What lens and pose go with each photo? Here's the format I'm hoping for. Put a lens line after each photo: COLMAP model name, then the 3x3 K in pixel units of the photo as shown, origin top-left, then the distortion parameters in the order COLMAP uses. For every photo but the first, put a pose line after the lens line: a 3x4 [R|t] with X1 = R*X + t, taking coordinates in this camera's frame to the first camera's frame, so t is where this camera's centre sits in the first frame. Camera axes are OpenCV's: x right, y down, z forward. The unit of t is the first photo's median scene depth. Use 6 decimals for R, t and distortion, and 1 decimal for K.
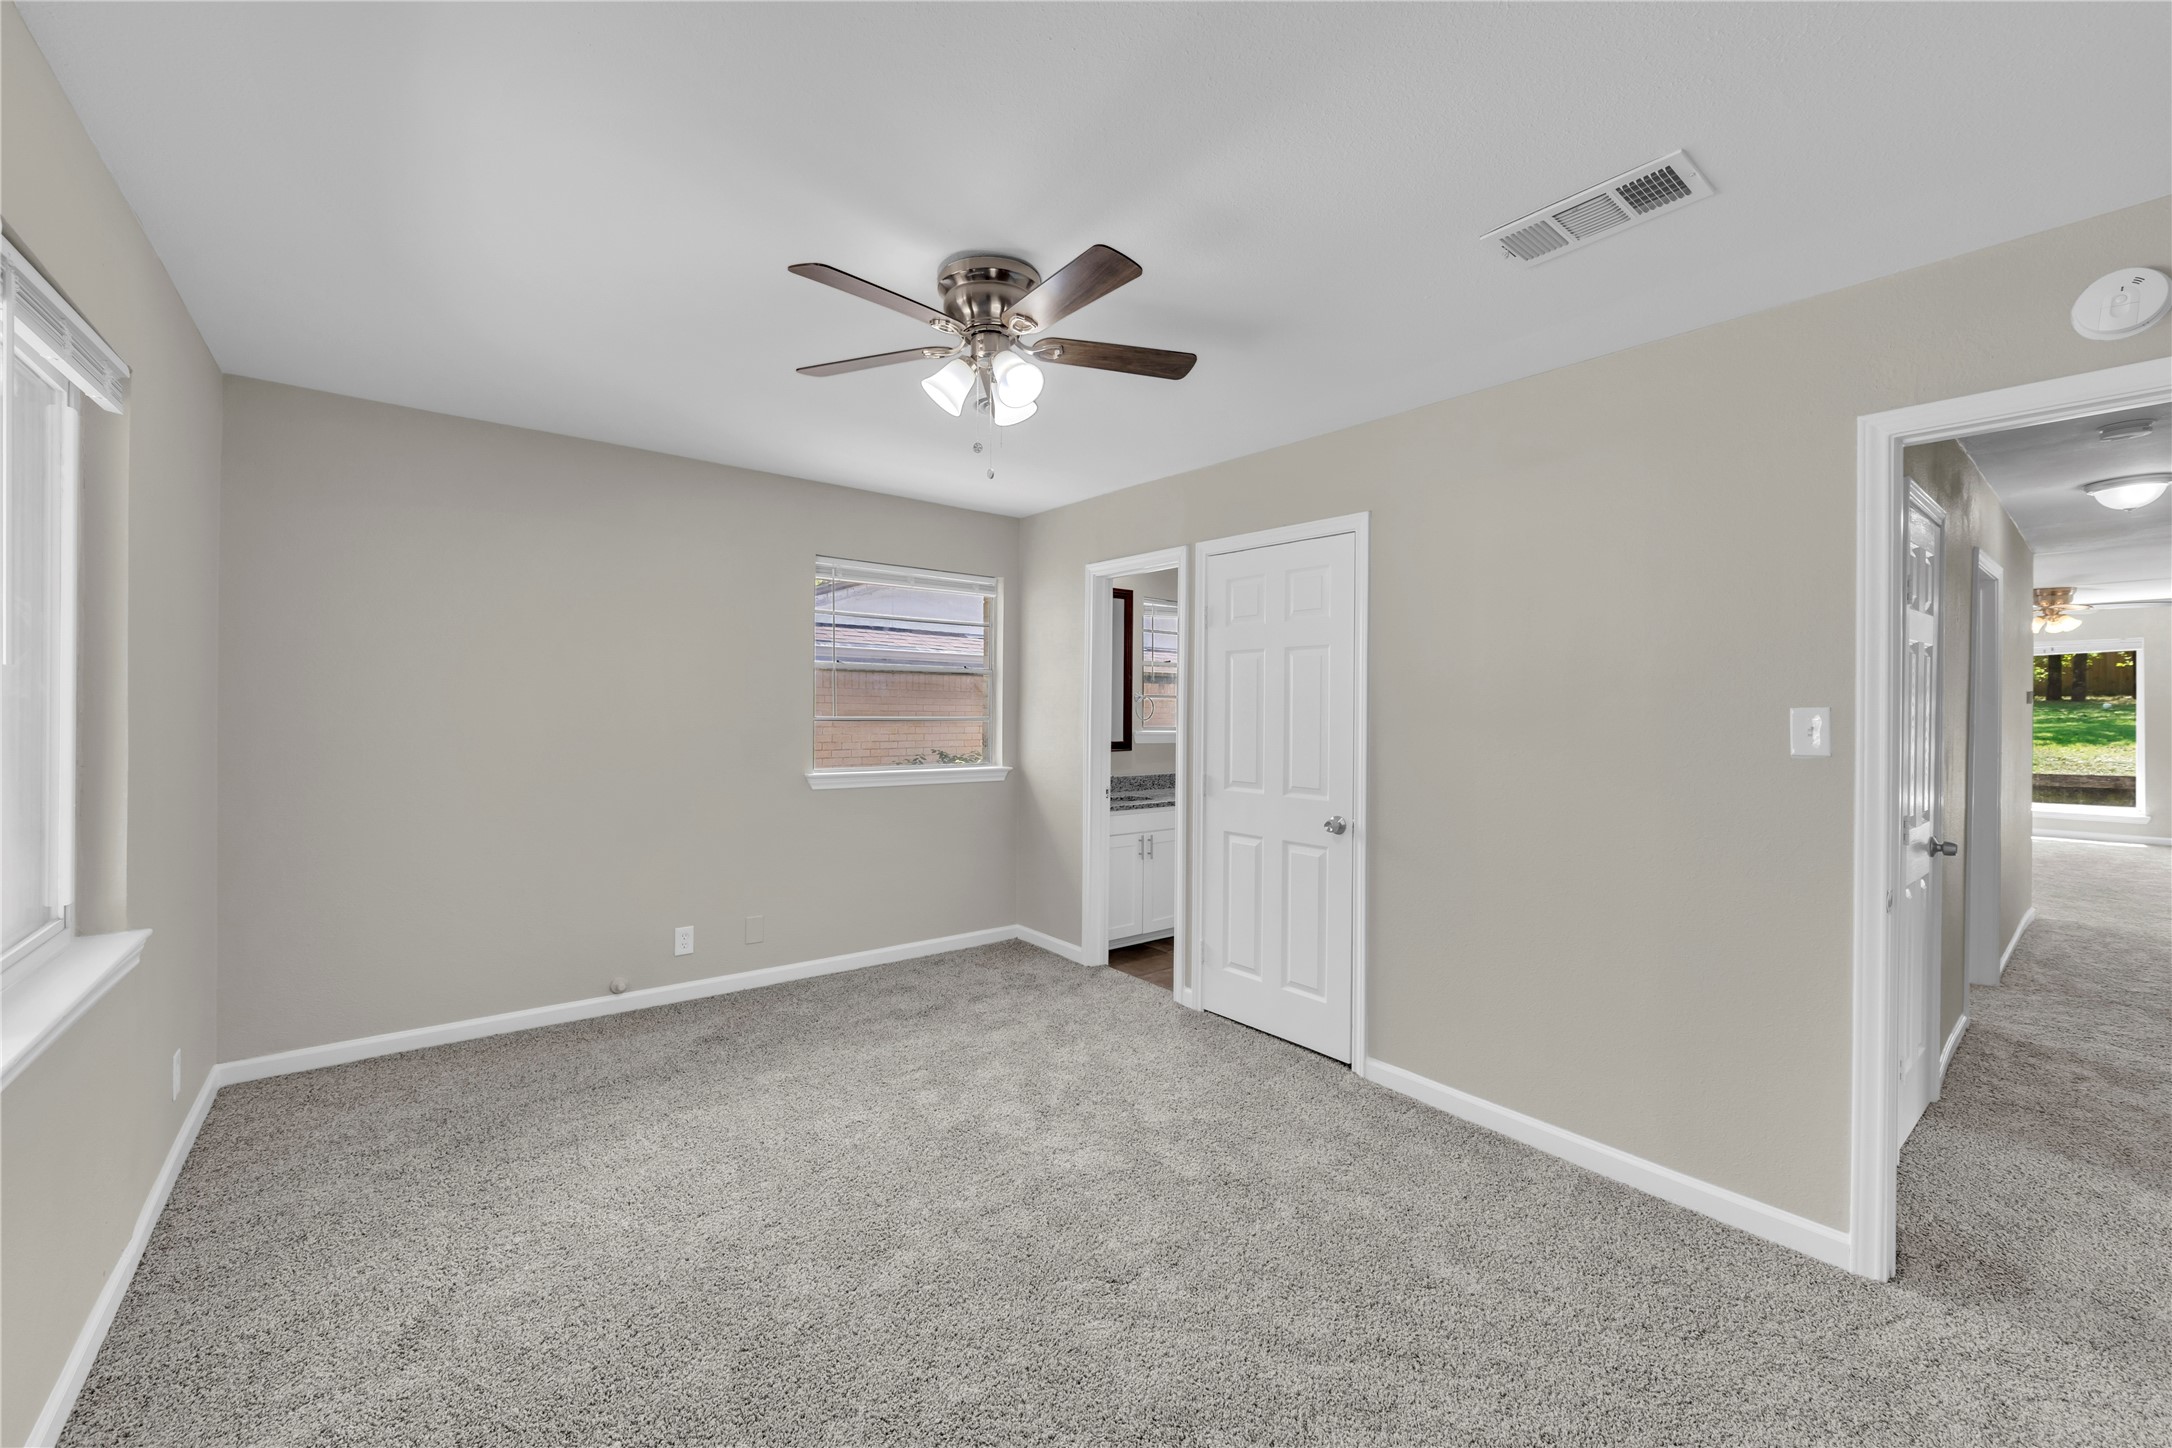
lens RADIAL K [[855.5, 0, 1081.7], [0, 855.5, 703.8], [0, 0, 1]] dist [-0.002239, -0.000809]
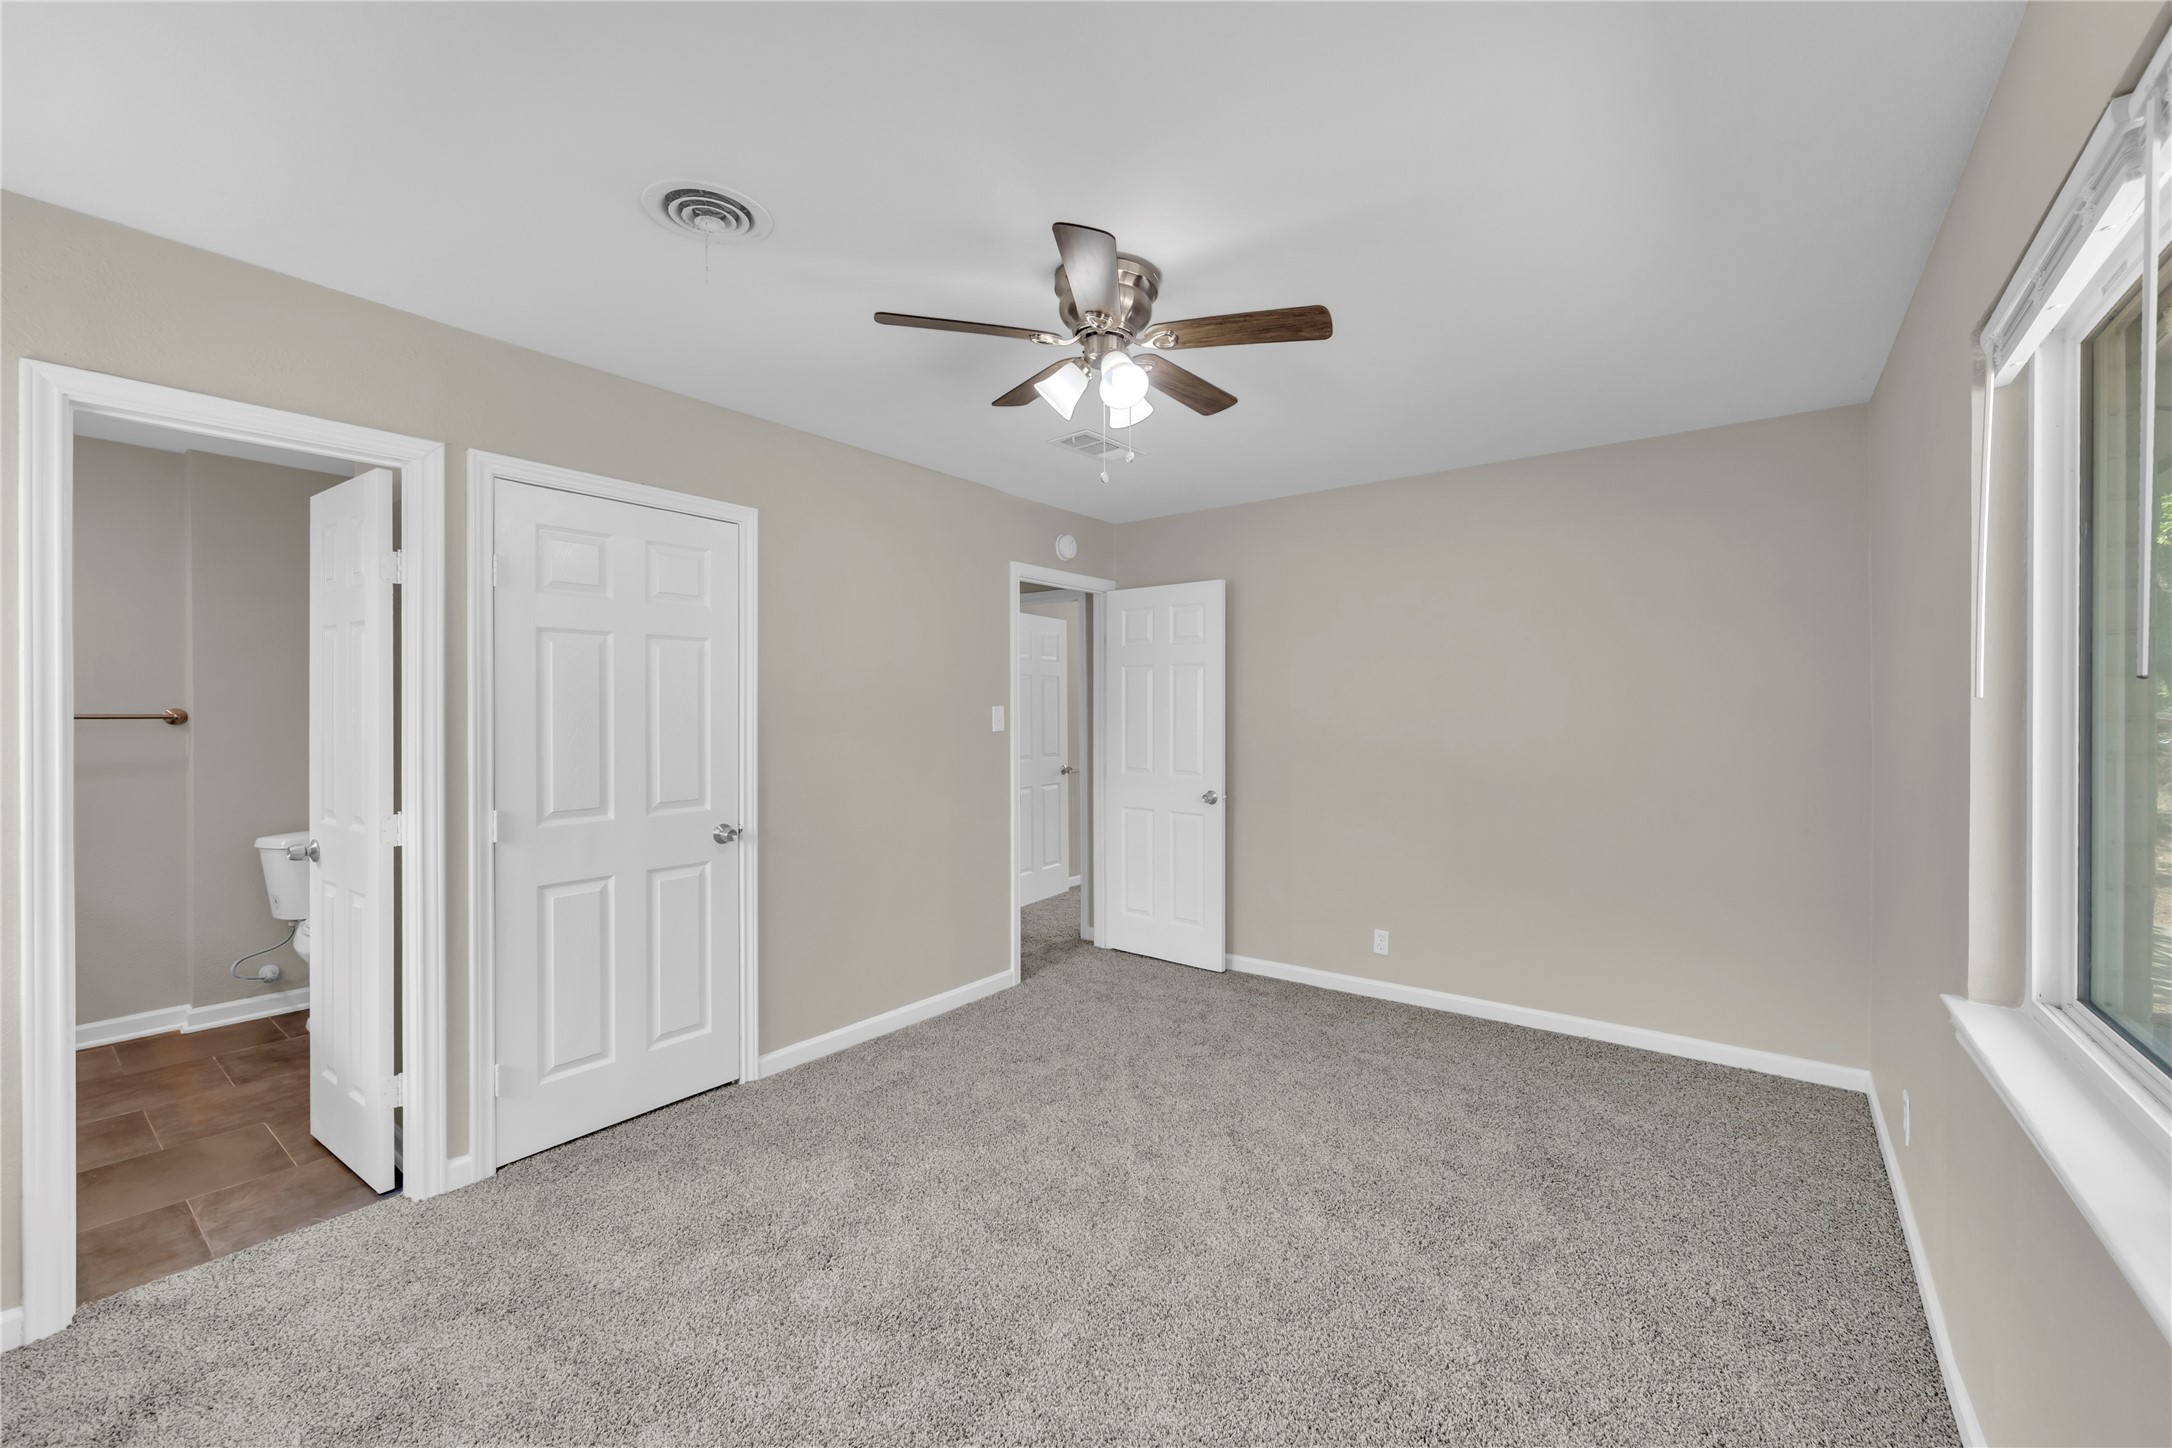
lens RADIAL K [[864.1, 0, 1105.2], [0, 864.1, 712.2], [0, 0, 1]] dist [-0.002762, -0.000510]
pose [[-0.251454, -0.006753, 0.967846, -0.721798], [0.000848, 0.999974, 0.007197, 0.003393], [-0.967869, 0.002631, -0.251442, 0.841359]]
